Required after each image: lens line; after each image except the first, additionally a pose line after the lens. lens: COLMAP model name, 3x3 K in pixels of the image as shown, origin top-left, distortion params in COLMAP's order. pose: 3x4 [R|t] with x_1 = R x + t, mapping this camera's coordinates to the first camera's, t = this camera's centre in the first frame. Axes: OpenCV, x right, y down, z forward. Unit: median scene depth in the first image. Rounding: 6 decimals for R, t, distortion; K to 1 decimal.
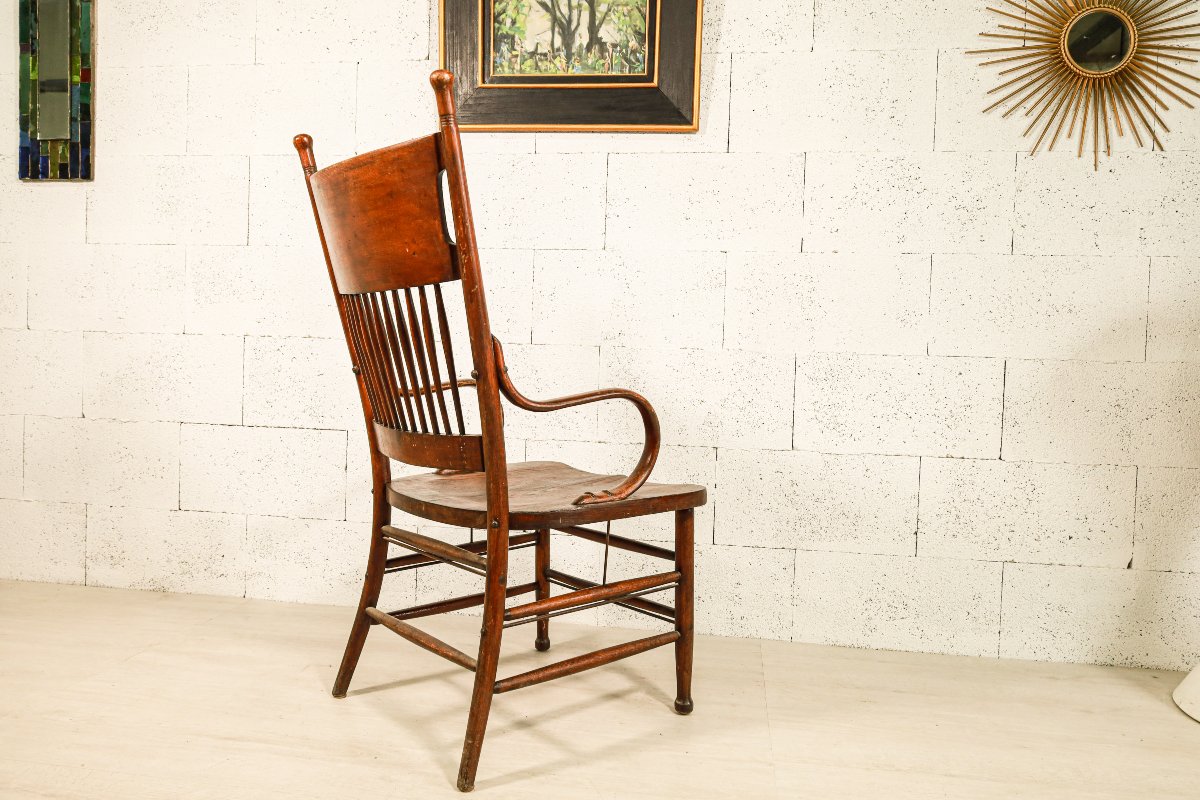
lens RADIAL K [[838.9, 0, 596.0], [0, 838.9, 402.7], [0, 0, 1]] dist [0.003895, 0.011672]
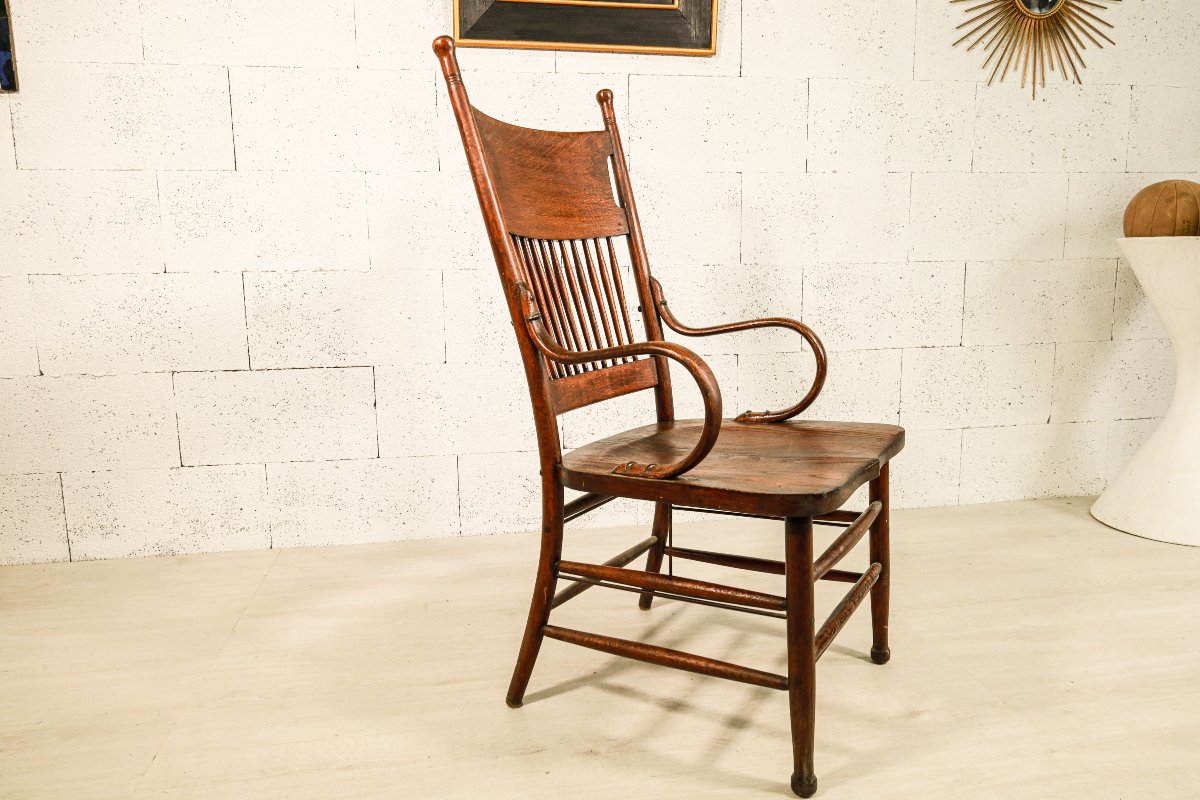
lens RADIAL K [[838.9, 0, 596.0], [0, 838.9, 402.7], [0, 0, 1]] dist [0.003895, 0.011672]
pose [[0.952386, -0.095005, 0.289716, -0.367714], [0.058240, 0.989404, 0.132998, -0.042266], [-0.299281, -0.109792, 0.947827, 0.002918]]
